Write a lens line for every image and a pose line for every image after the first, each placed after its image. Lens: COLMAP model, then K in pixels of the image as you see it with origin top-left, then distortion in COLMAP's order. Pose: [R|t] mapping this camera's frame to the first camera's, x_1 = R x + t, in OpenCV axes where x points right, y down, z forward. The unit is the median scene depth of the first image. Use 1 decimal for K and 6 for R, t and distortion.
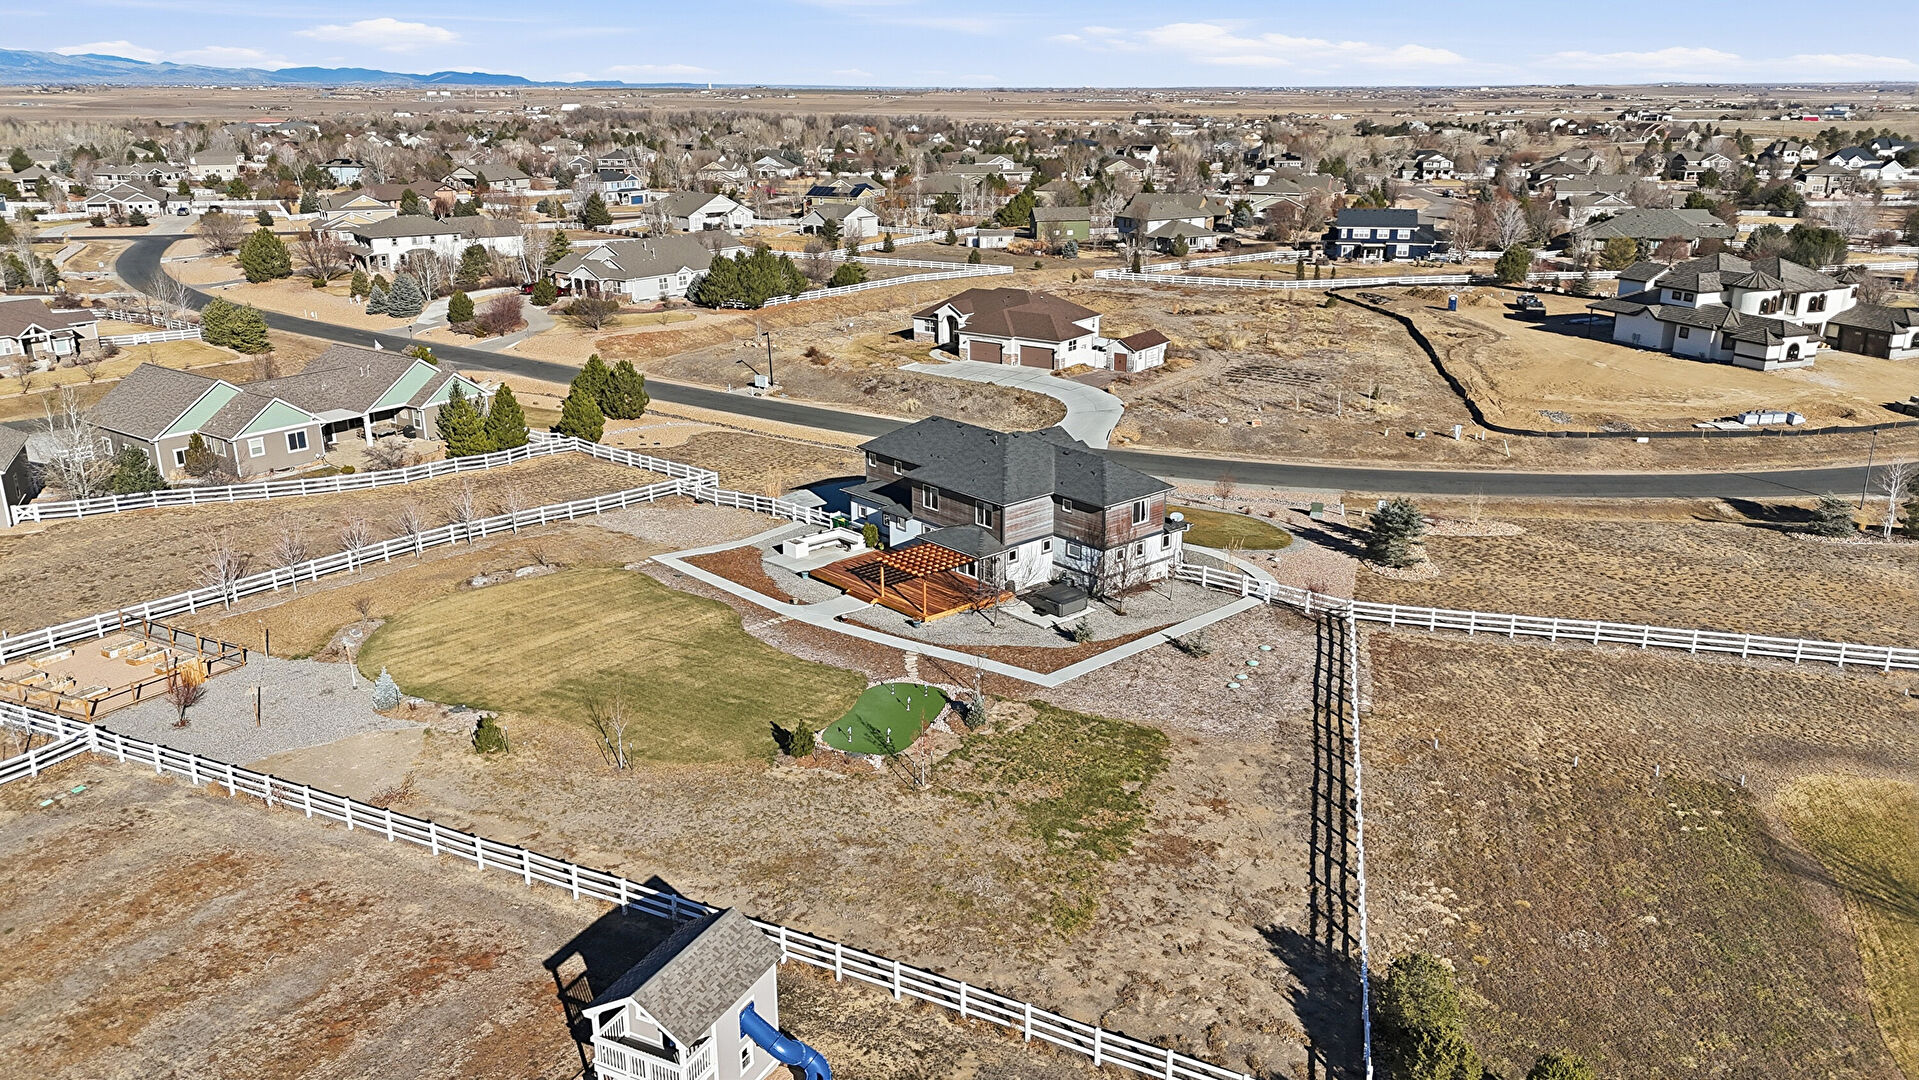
lens RADIAL K [[1399.6, 0, 969.5], [0, 1399.6, 539.9], [0, 0, 1]] dist [0.104244, -0.105121]
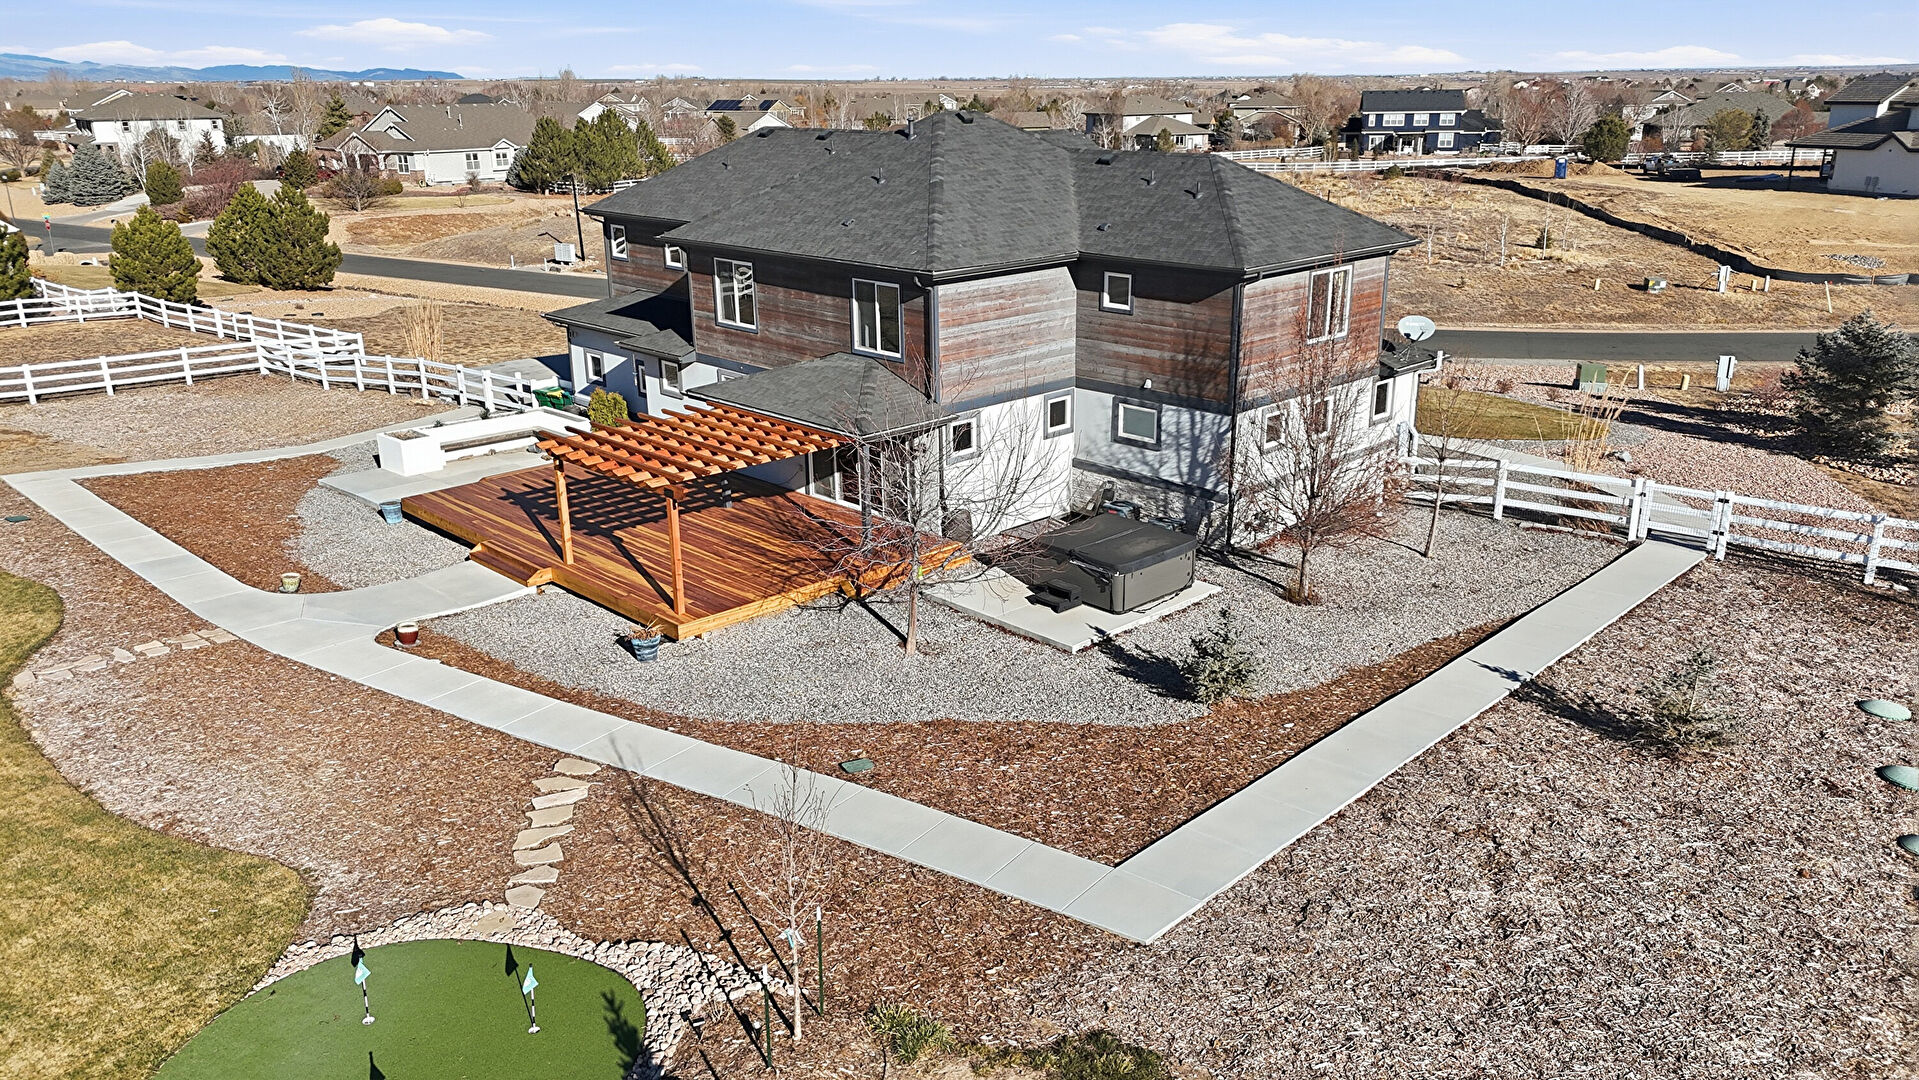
lens RADIAL K [[1399.6, 0, 969.5], [0, 1399.6, 539.9], [0, 0, 1]] dist [0.104244, -0.105121]
pose [[0.999201, -0.020048, 0.034572, 0.019860], [0.019910, 0.999792, 0.004333, 0.034550], [-0.034652, -0.003642, 0.999393, 0.648445]]
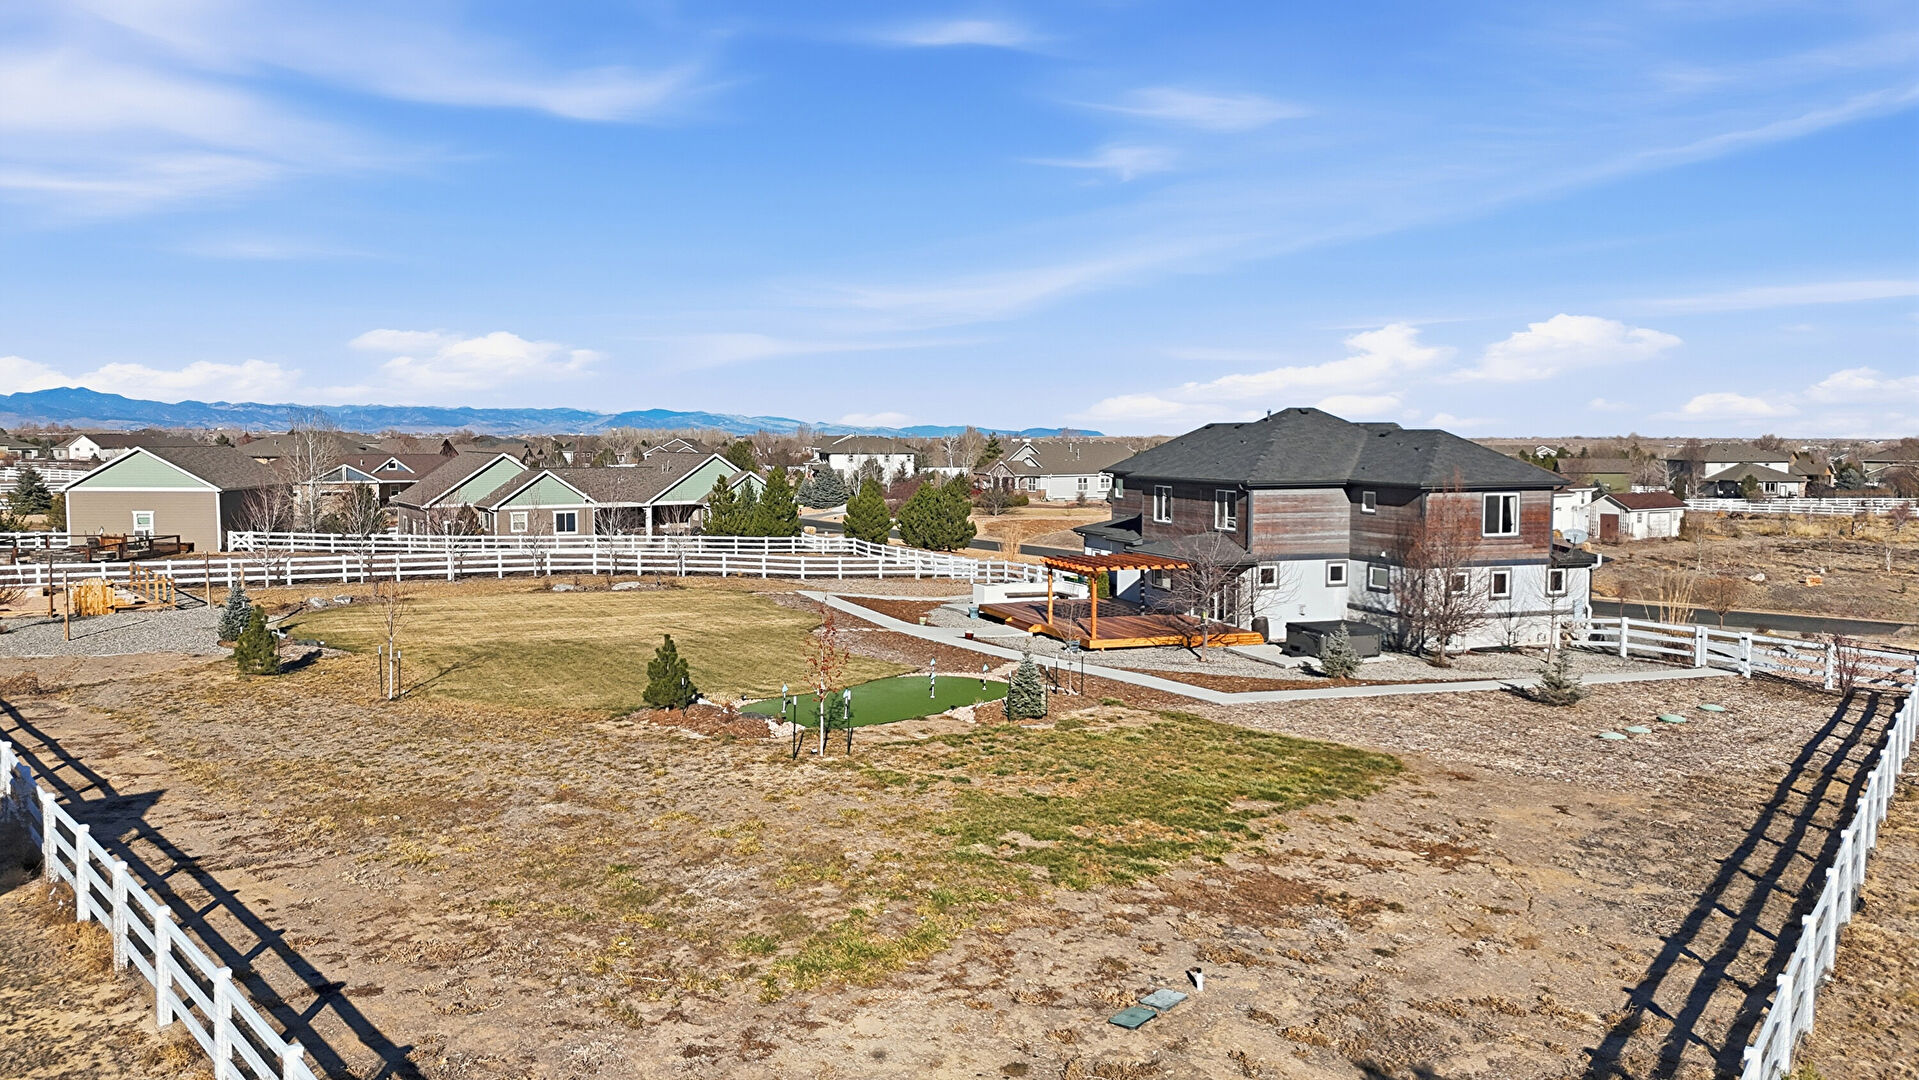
lens RADIAL K [[1399.6, 0, 969.5], [0, 1399.6, 539.9], [0, 0, 1]] dist [0.104244, -0.105121]
pose [[0.927454, 0.030905, -0.372659, 0.136459], [-0.118072, 0.969798, -0.213426, 0.140156], [0.354808, 0.241943, 0.903092, 0.392403]]
